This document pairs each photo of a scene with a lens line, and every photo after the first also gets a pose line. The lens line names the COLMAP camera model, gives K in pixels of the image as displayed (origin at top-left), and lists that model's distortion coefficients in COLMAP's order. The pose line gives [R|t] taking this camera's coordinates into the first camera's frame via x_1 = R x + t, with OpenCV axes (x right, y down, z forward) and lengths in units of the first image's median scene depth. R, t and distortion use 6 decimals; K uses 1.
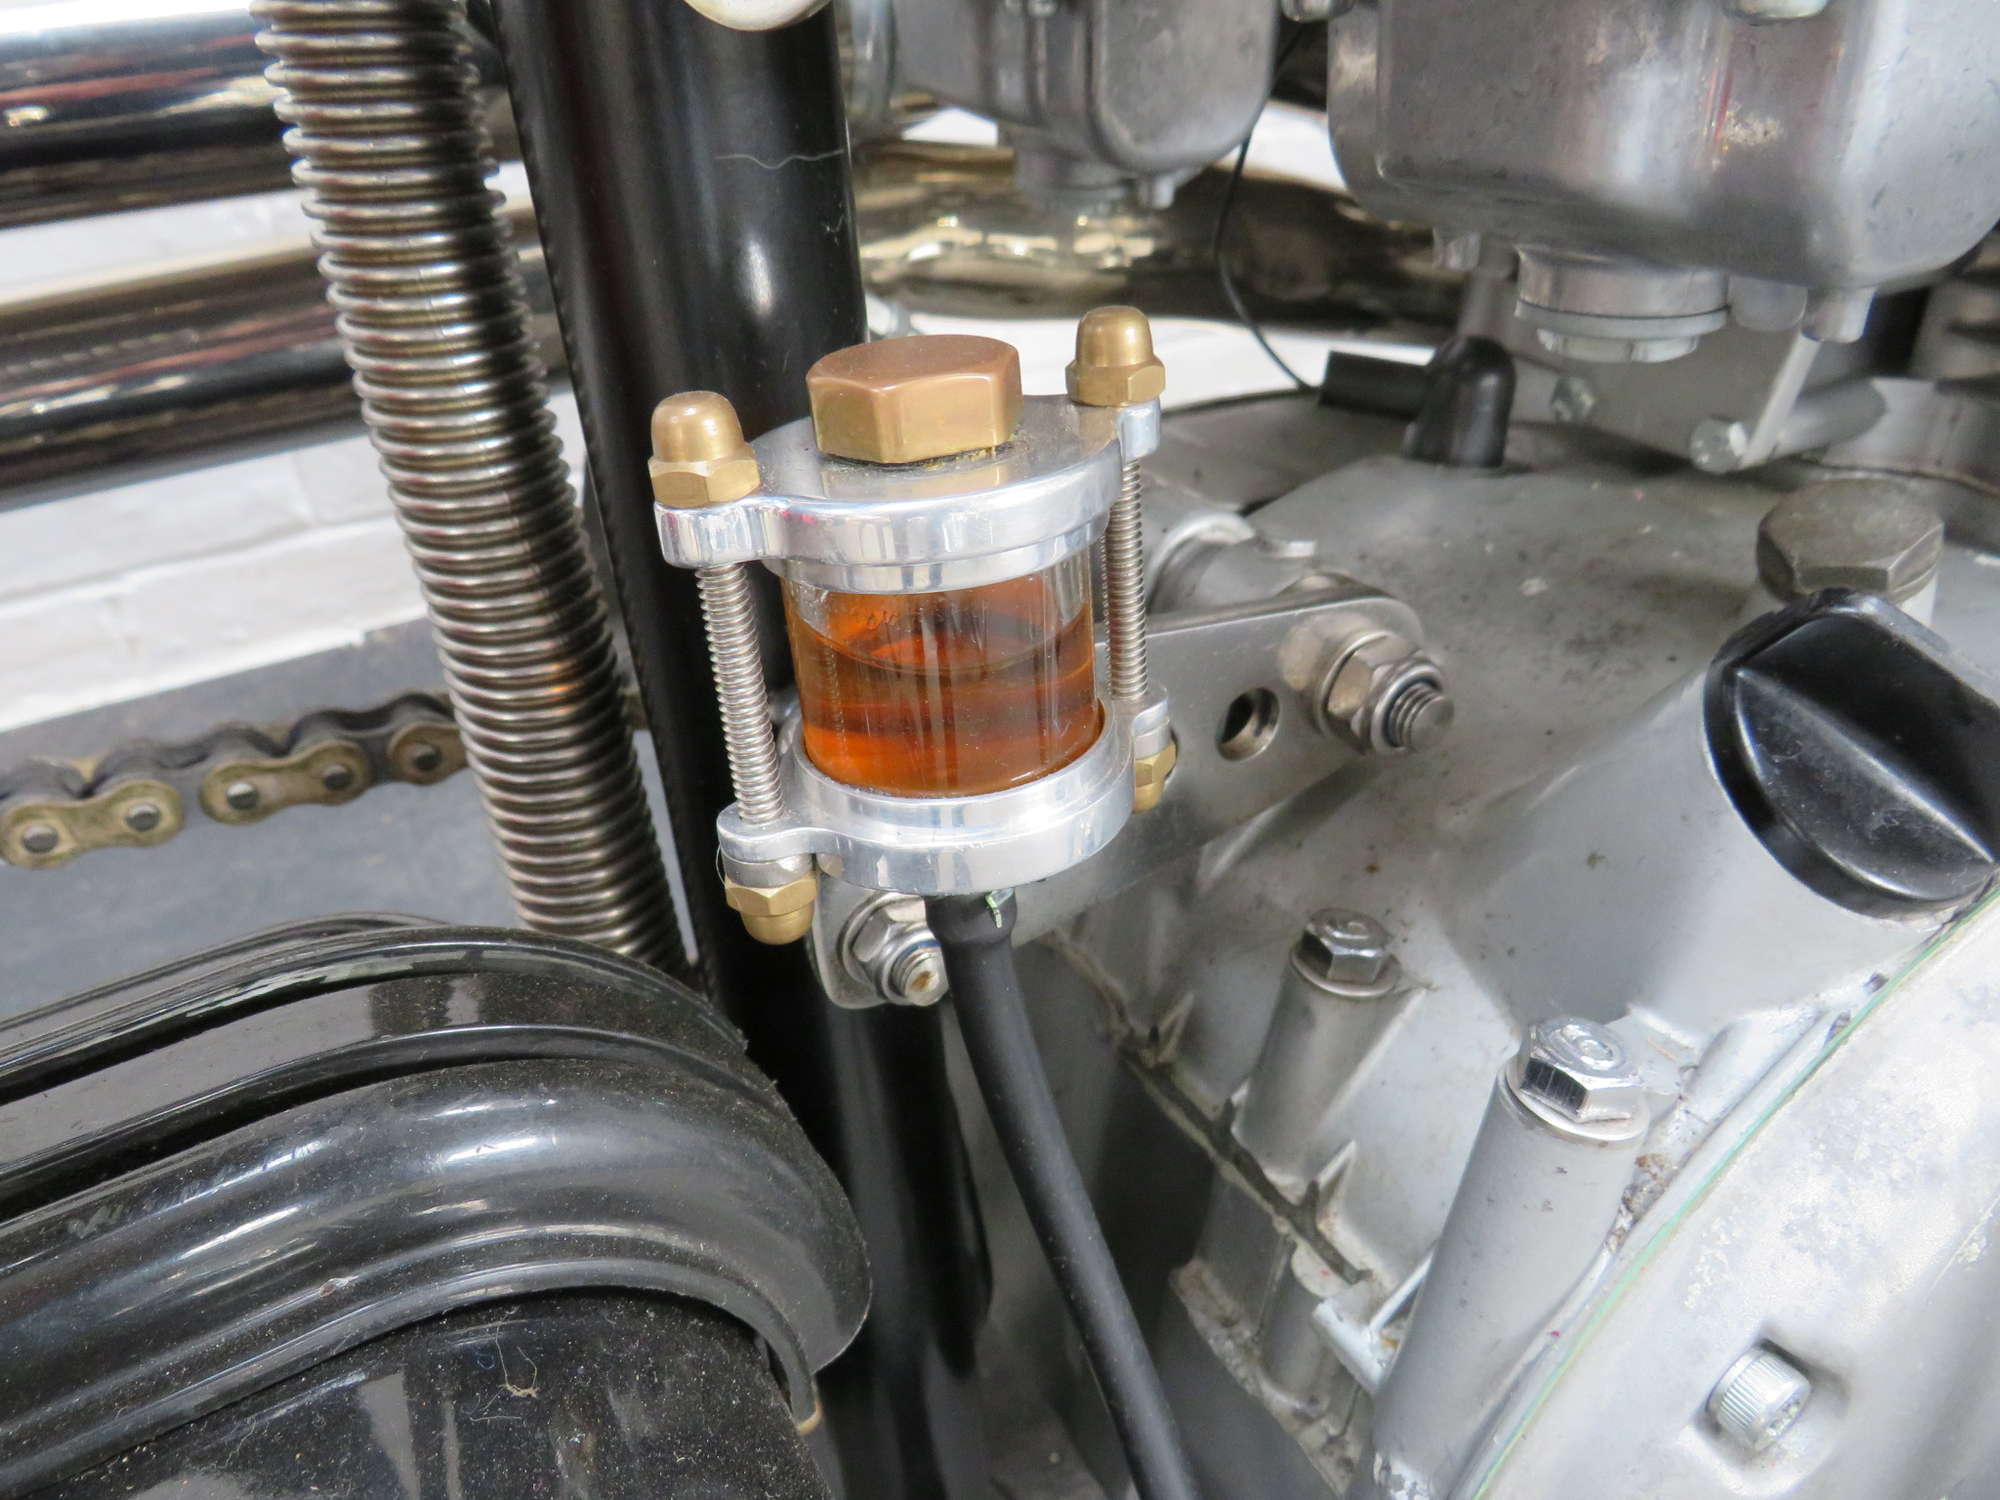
lens RADIAL K [[1407.0, 0, 1000.0], [0, 1407.0, 750.0], [0, 0, 1]] dist [-0.023032, 0.000973]
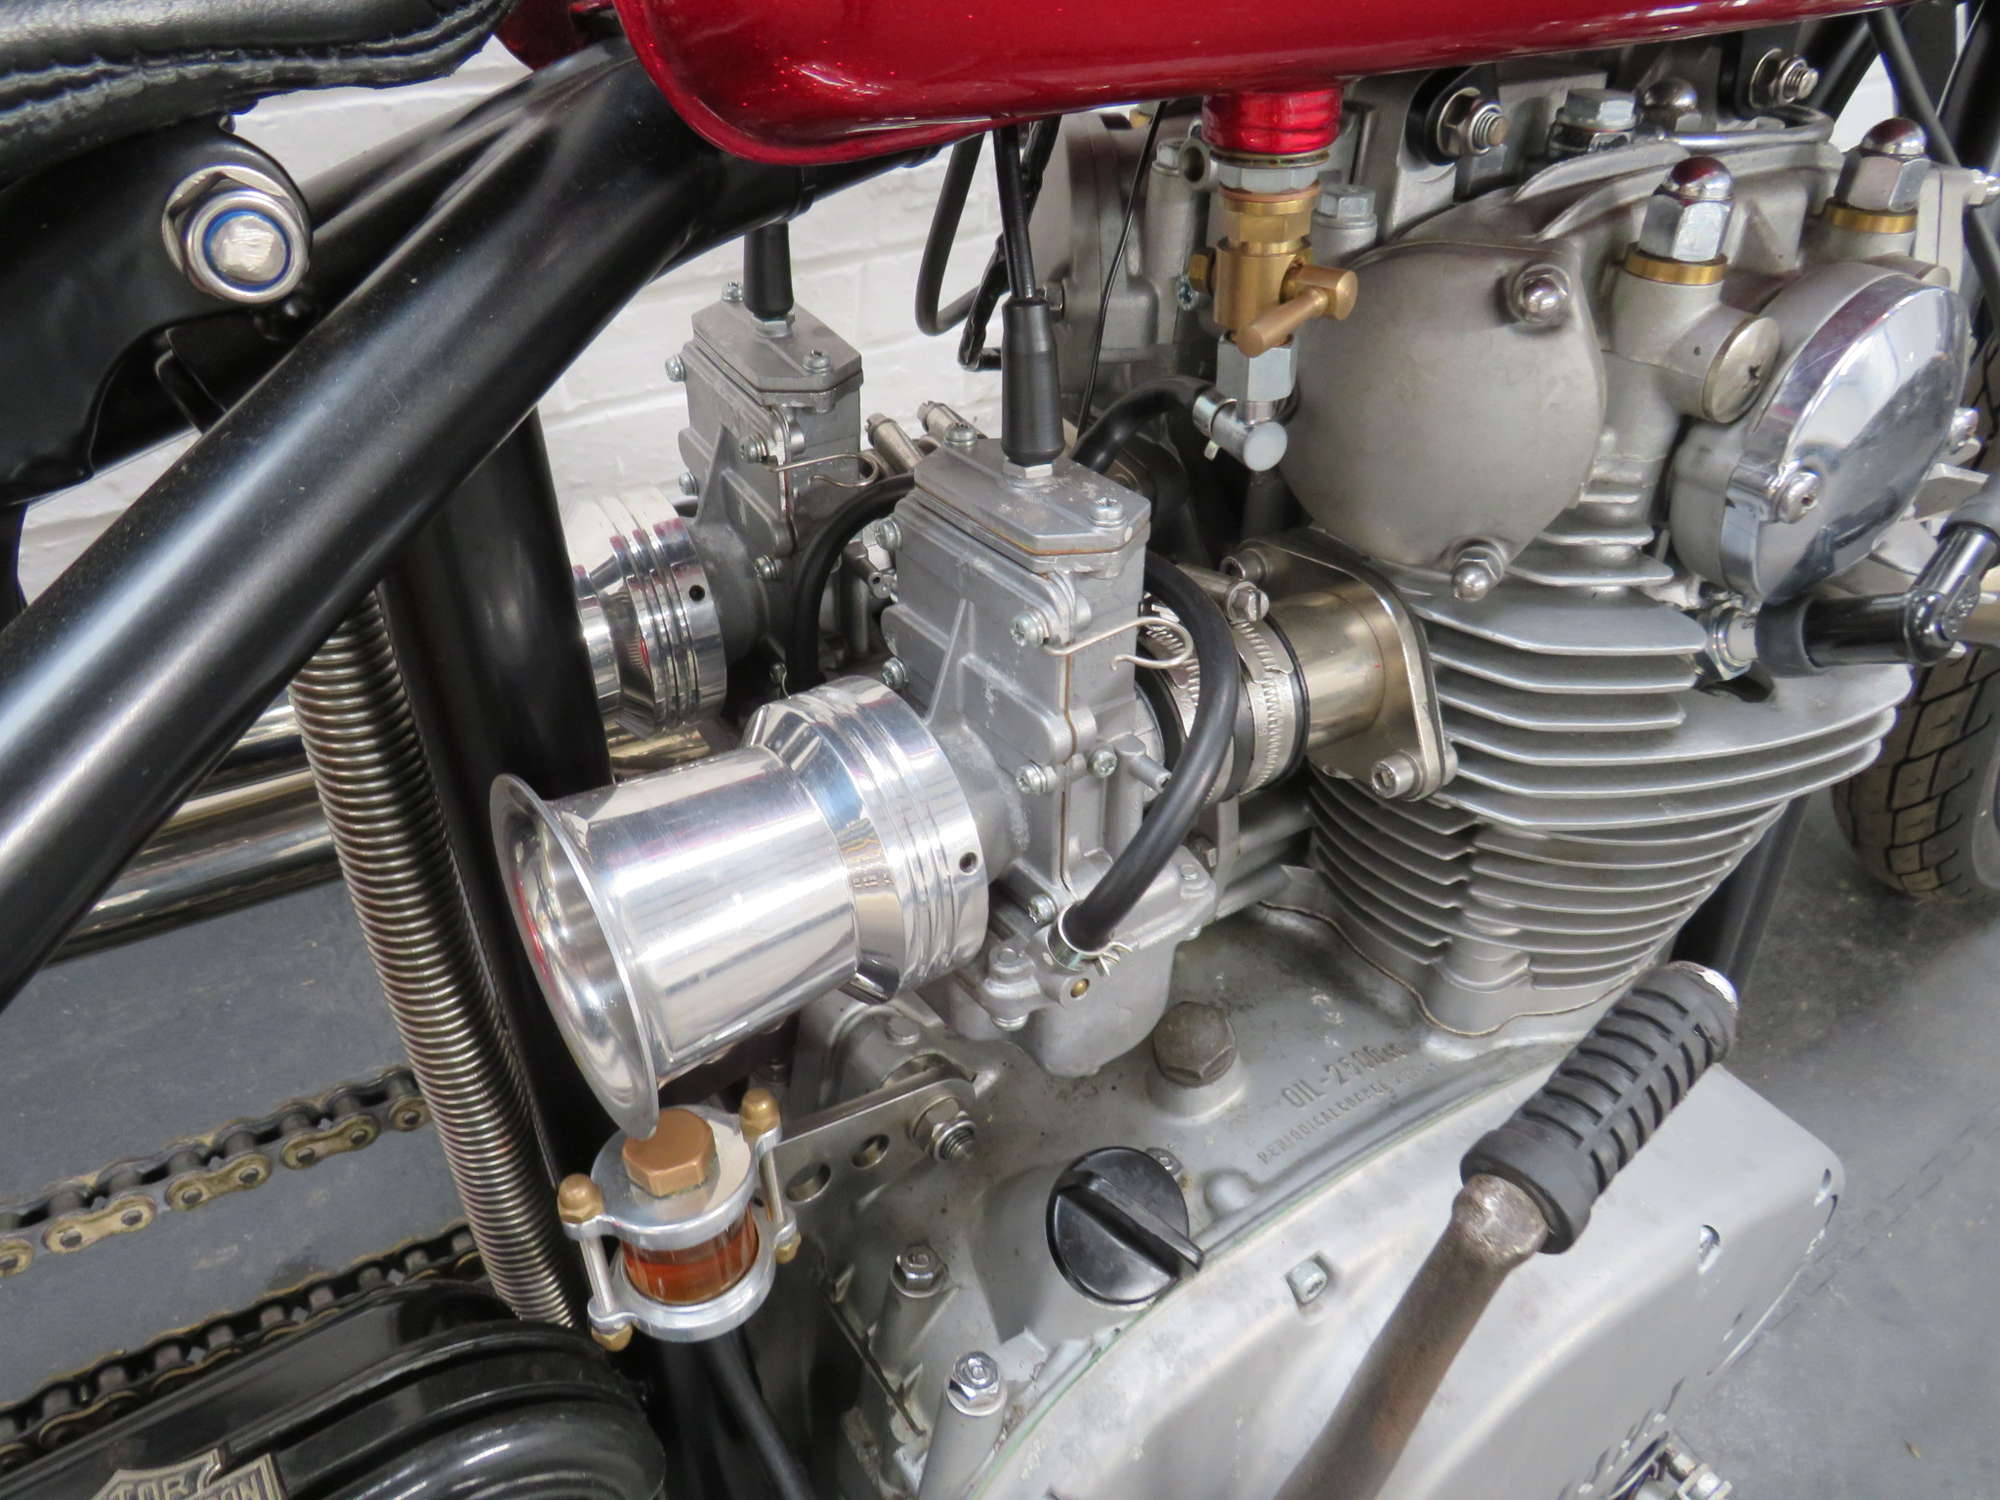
lens RADIAL K [[1411.0, 0, 1002.2], [0, 1411.0, 754.3], [0, 0, 1]] dist [-0.025331, 0.001086]
pose [[0.996331, 0.002179, 0.085551, 0.191619], [-0.008114, 0.997578, 0.069088, -0.695073], [-0.085193, -0.069529, 0.993936, -0.884807]]
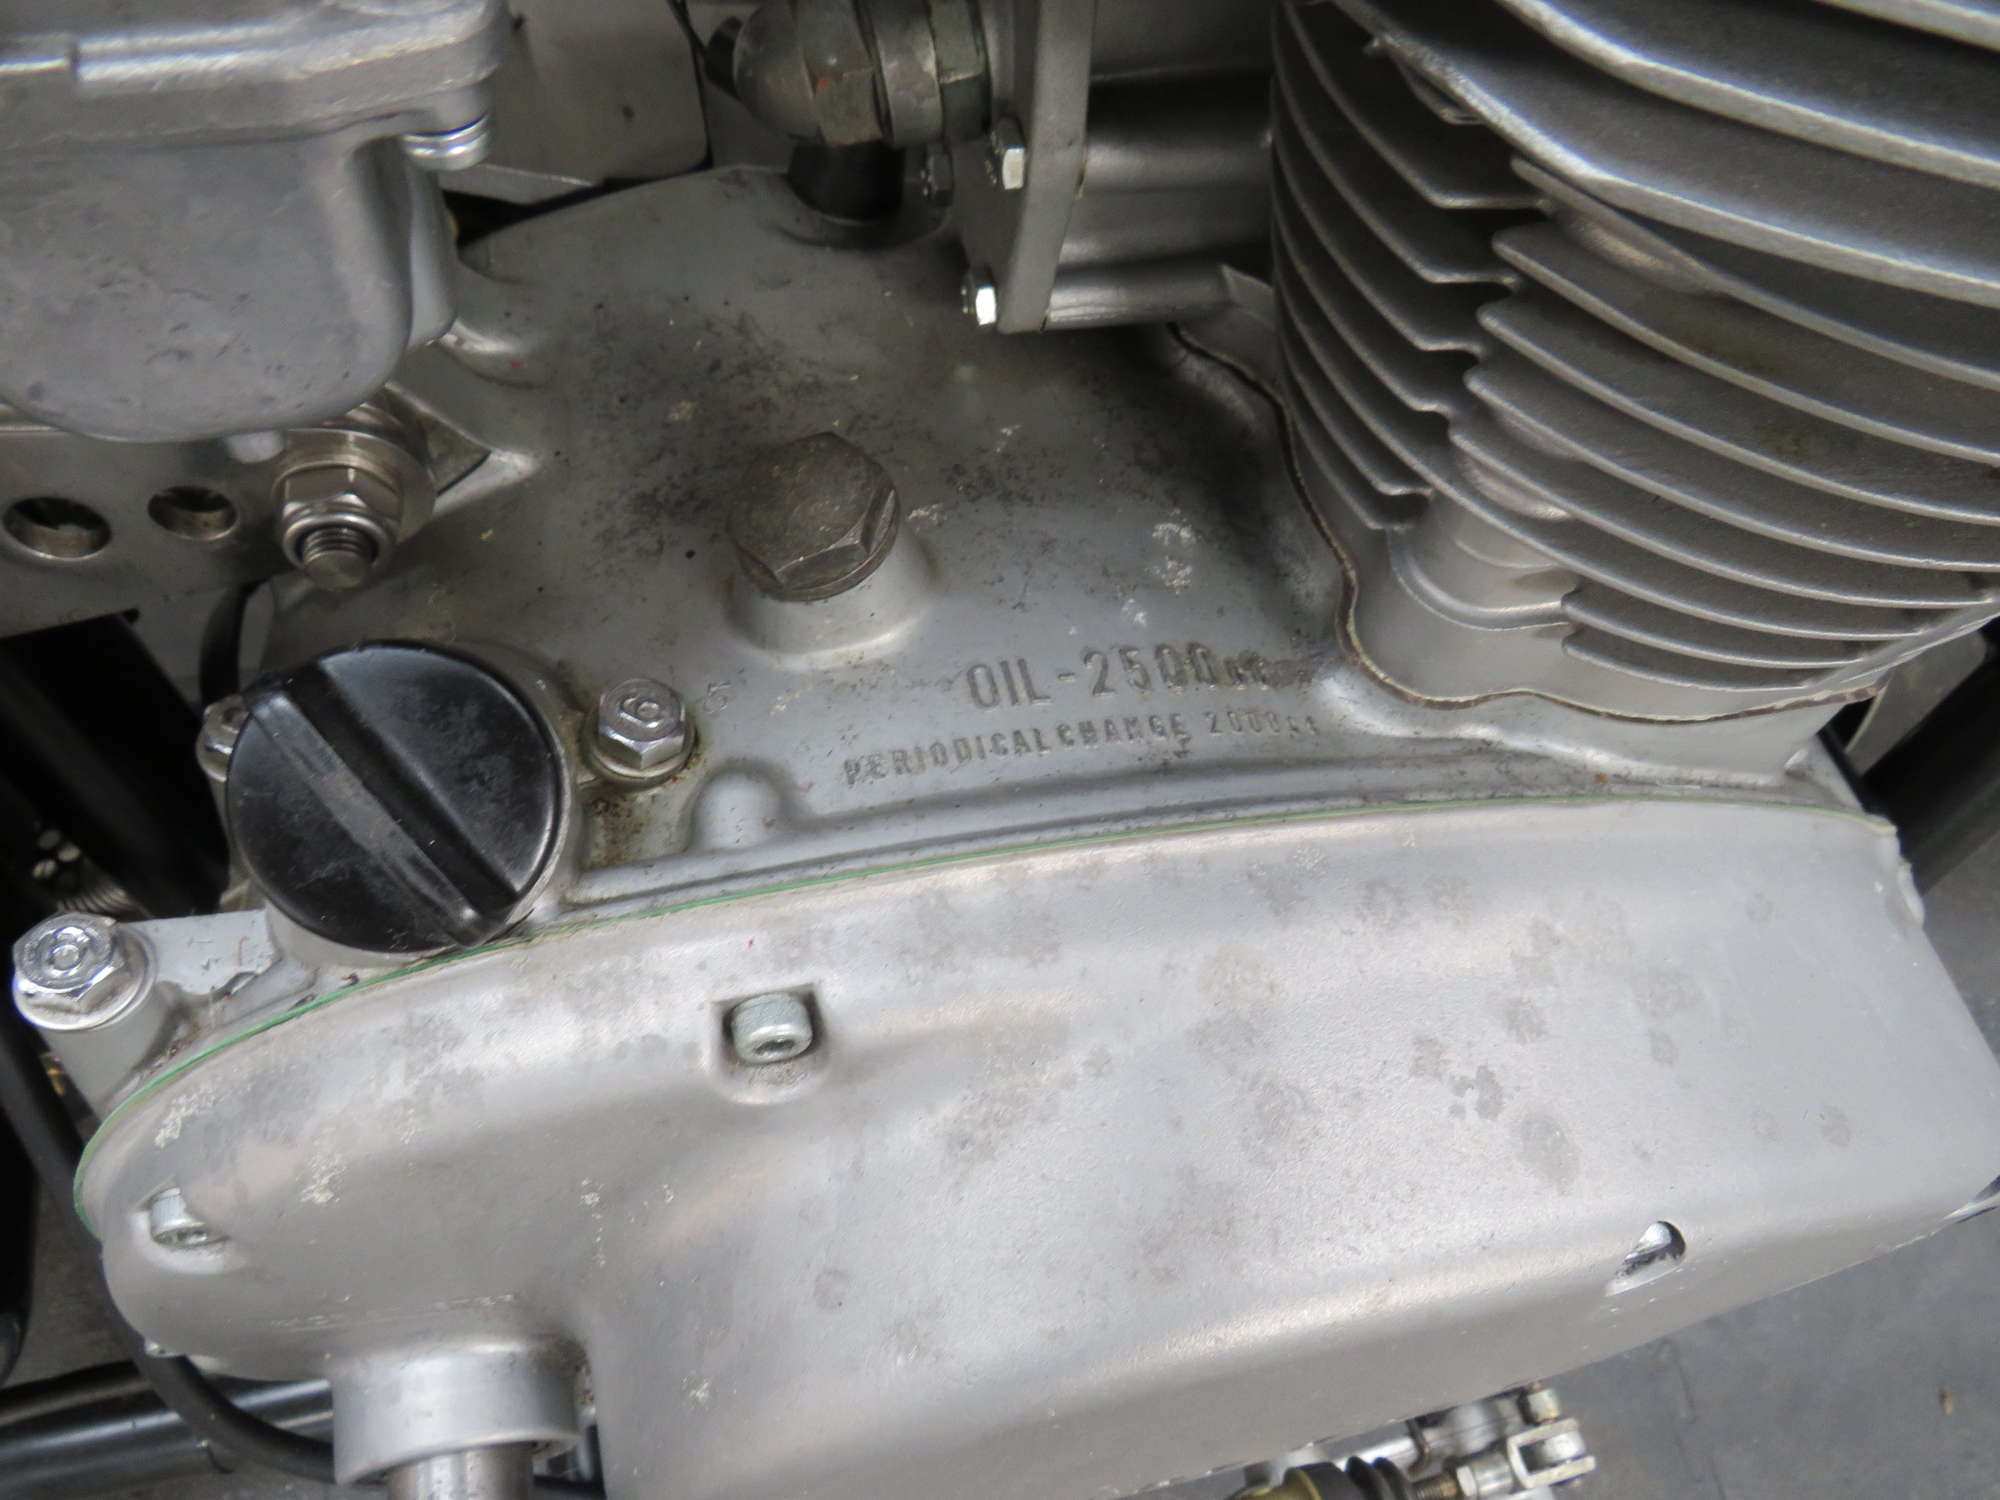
lens RADIAL K [[1407.0, 0, 1000.0], [0, 1407.0, 750.0], [0, 0, 1]] dist [-0.023032, 0.000973]
pose [[0.946600, 0.317347, -0.056908, 0.862291], [-0.260389, 0.856588, 0.445482, -0.483857], [0.190119, -0.406875, 0.893480, 0.123566]]
